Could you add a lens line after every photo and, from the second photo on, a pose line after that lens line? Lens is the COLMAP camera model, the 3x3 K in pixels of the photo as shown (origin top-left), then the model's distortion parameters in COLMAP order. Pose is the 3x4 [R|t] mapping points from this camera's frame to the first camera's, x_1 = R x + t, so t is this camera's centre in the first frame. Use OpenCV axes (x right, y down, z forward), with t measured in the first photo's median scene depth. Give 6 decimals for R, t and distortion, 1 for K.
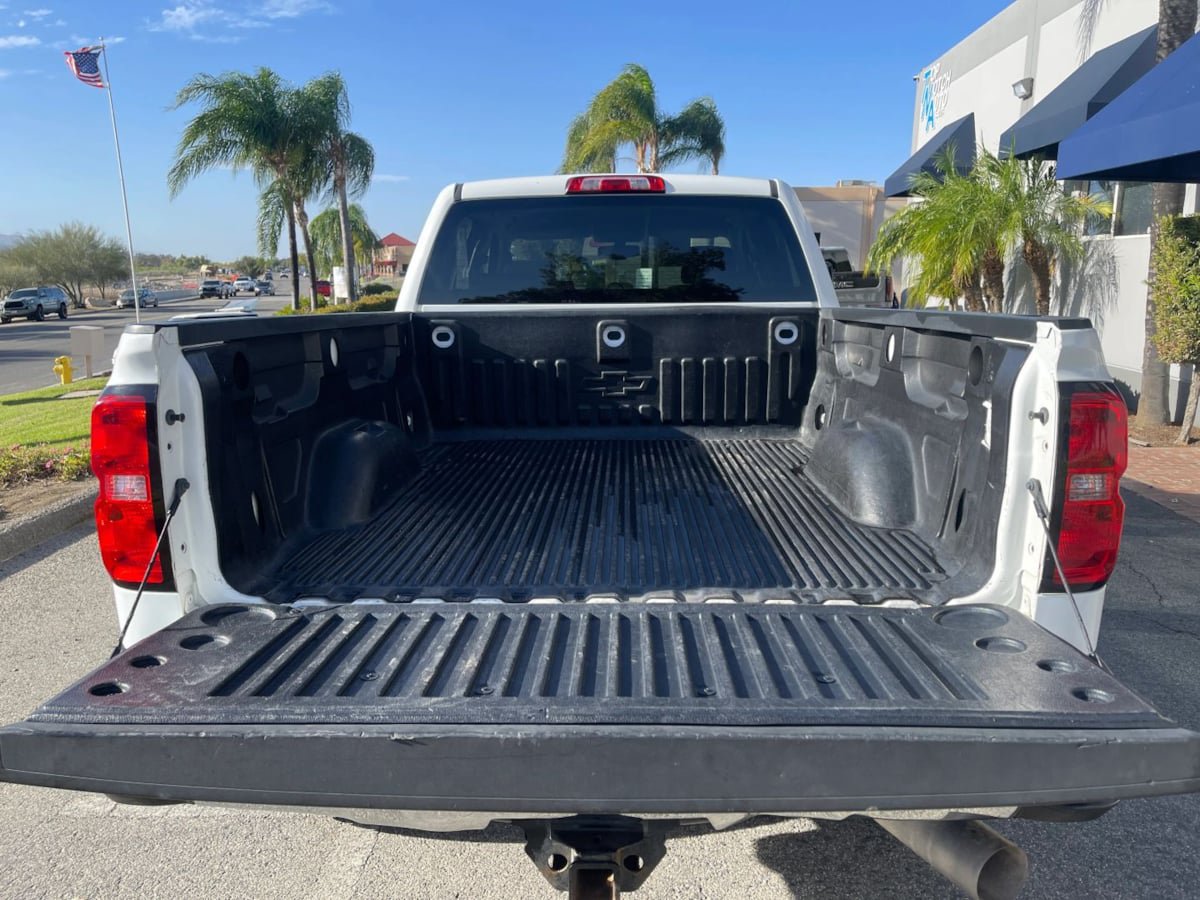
lens RADIAL K [[909.0, 0, 604.0], [0, 909.0, 446.8], [0, 0, 1]] dist [0.077950, -0.103027]
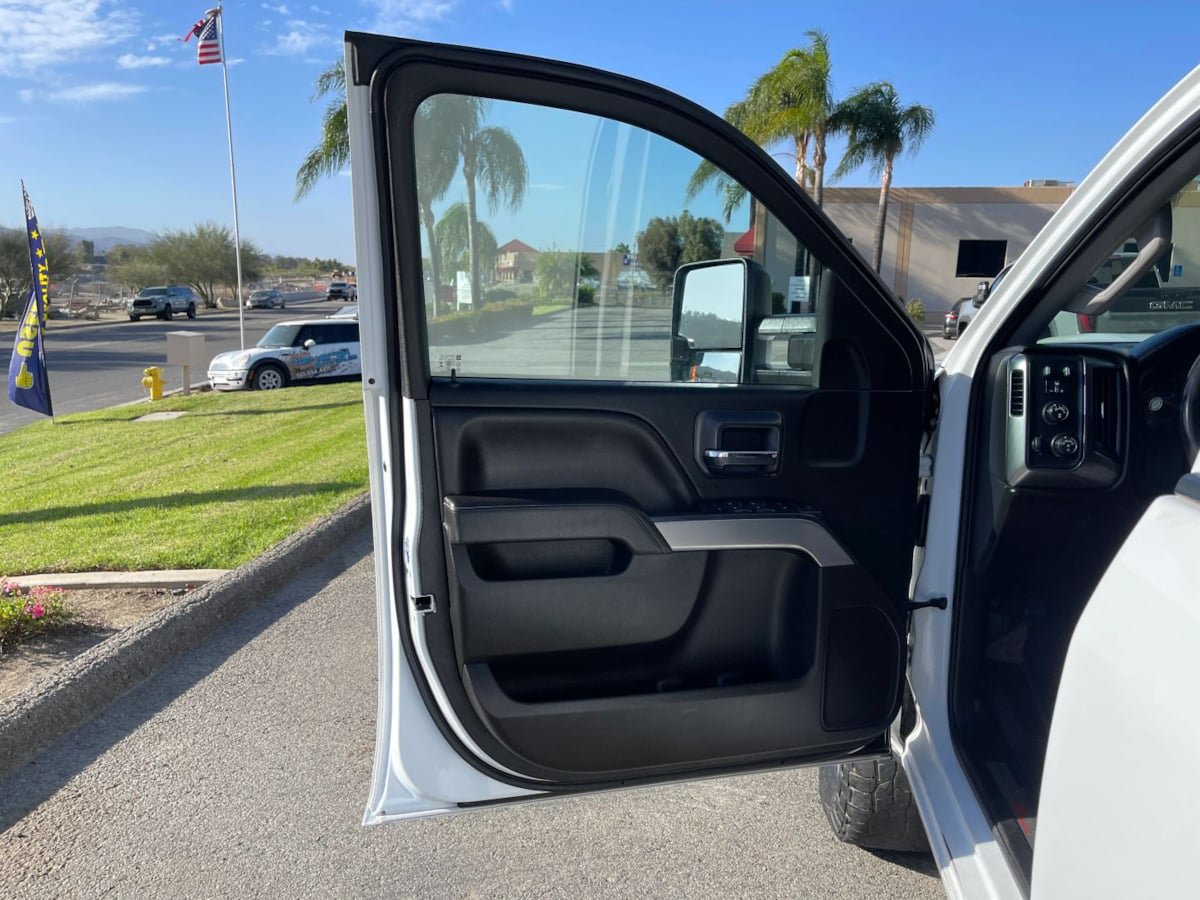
lens RADIAL K [[919.2, 0, 600.0], [0, 919.2, 450.0], [0, 0, 1]] dist [0.058949, -0.121936]
pose [[0.991393, 0.042979, -0.123661, -0.111446], [-0.043871, 0.999027, -0.004497, -0.063400], [0.123347, 0.009883, 0.992314, 0.350078]]
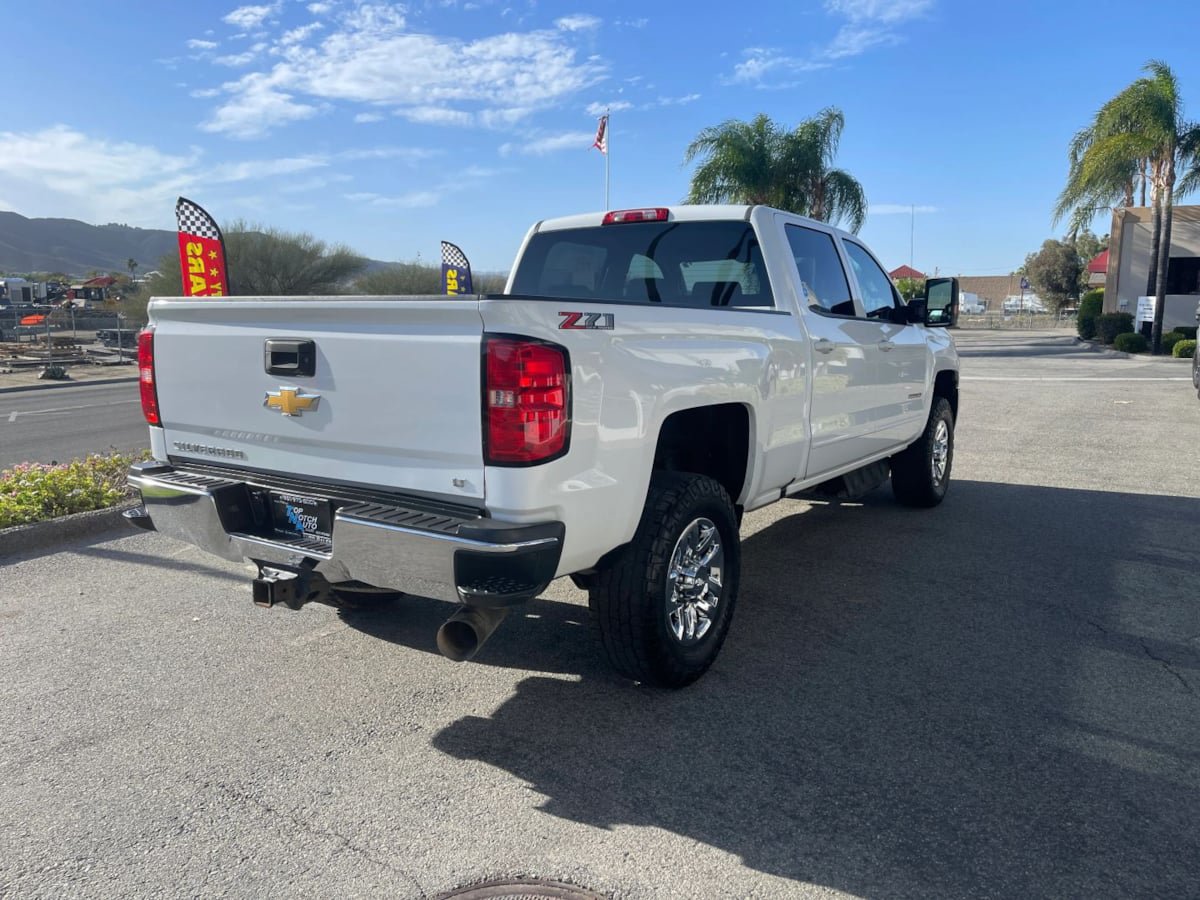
lens RADIAL K [[909.0, 0, 604.0], [0, 909.0, 446.8], [0, 0, 1]] dist [0.077950, -0.103027]
pose [[0.857104, 0.083164, -0.508386, 0.217830], [-0.100847, 0.994875, -0.007275, 0.017525], [0.505176, 0.057505, 0.861098, -0.039986]]
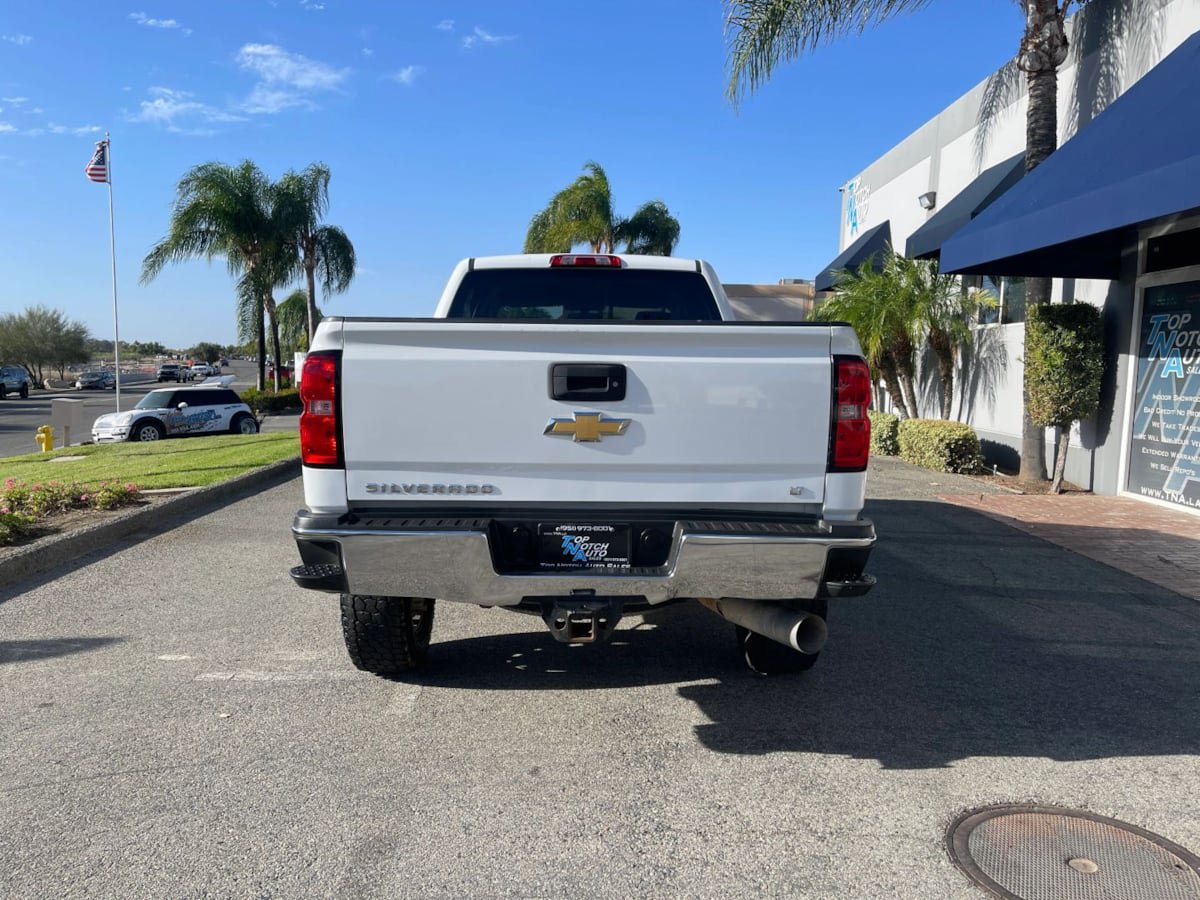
lens RADIAL K [[906.7, 0, 594.9], [0, 906.7, 448.3], [0, 0, 1]] dist [0.067243, -0.089618]
pose [[0.999080, 0.011605, 0.041291, -0.008842], [-0.007568, 0.995292, -0.096625, 0.043075], [-0.042217, 0.096223, 0.994464, -0.115018]]
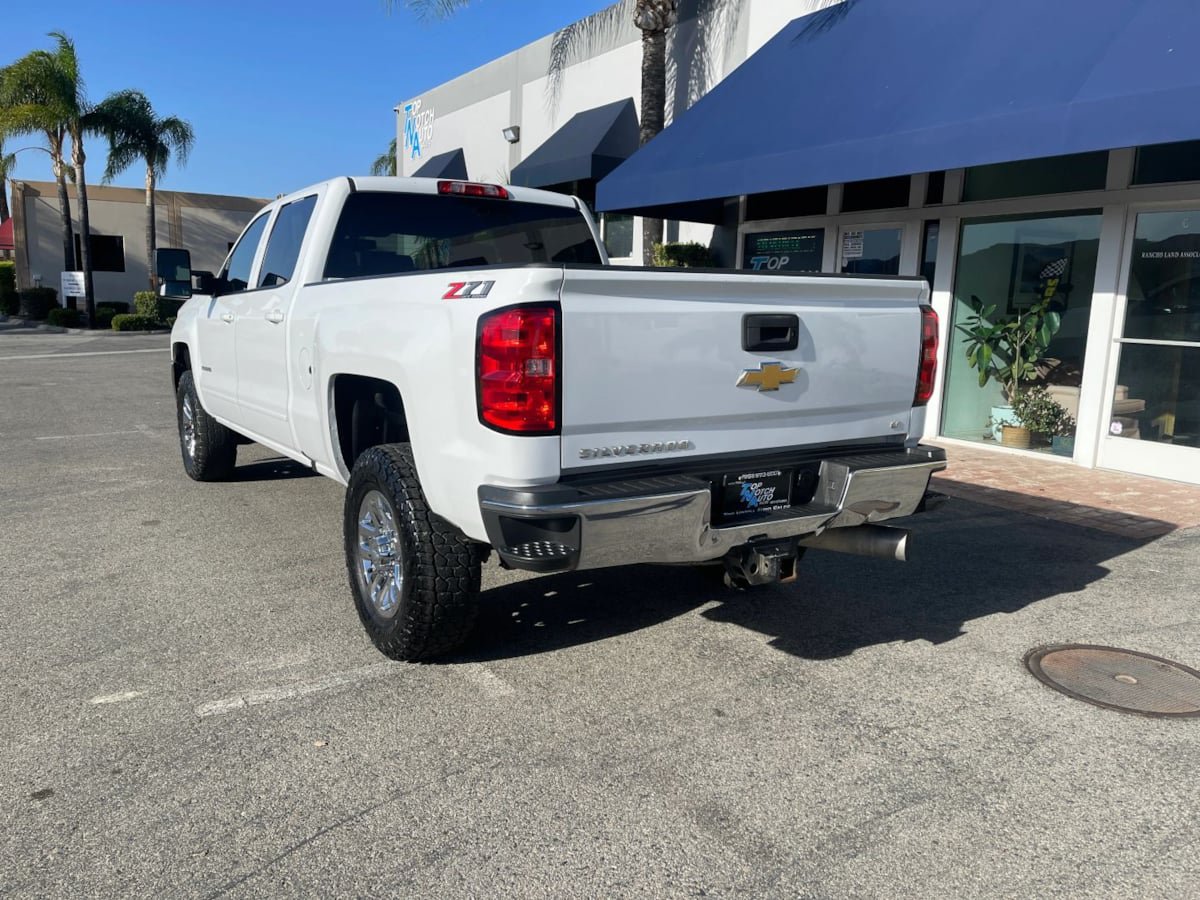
lens RADIAL K [[906.7, 0, 594.9], [0, 906.7, 448.3], [0, 0, 1]] dist [0.067243, -0.089618]
pose [[0.822854, -0.073832, 0.563437, -0.196844], [0.082706, 0.996526, 0.009798, 0.025840], [-0.562203, 0.038537, 0.826101, -0.047805]]
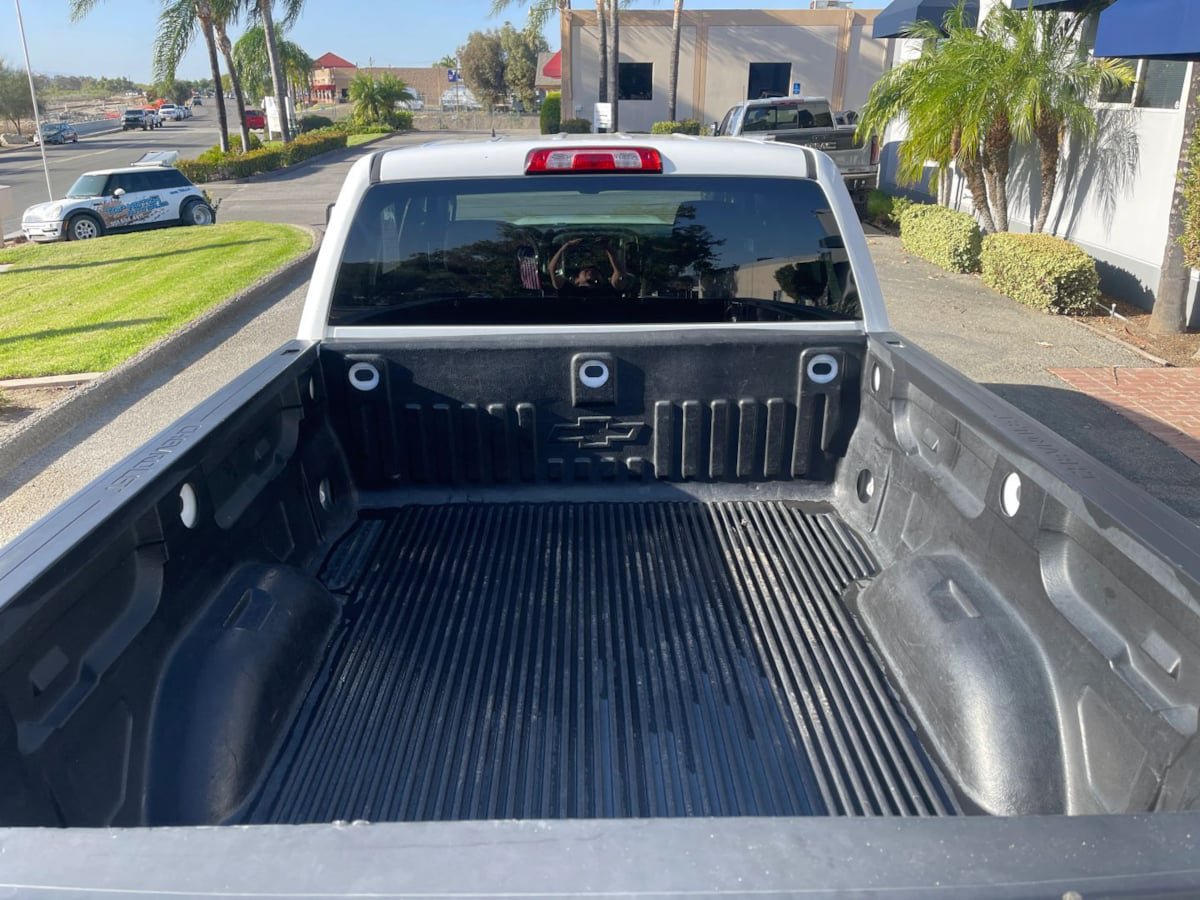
lens RADIAL K [[906.0, 0, 600.0], [0, 906.0, 450.0], [0, 0, 1]] dist [0.100215, -0.137745]
pose [[0.999114, -0.015429, 0.039164, -0.004690], [0.008175, 0.983809, 0.179031, -0.062765], [-0.041292, -0.178553, 0.983064, 0.082060]]
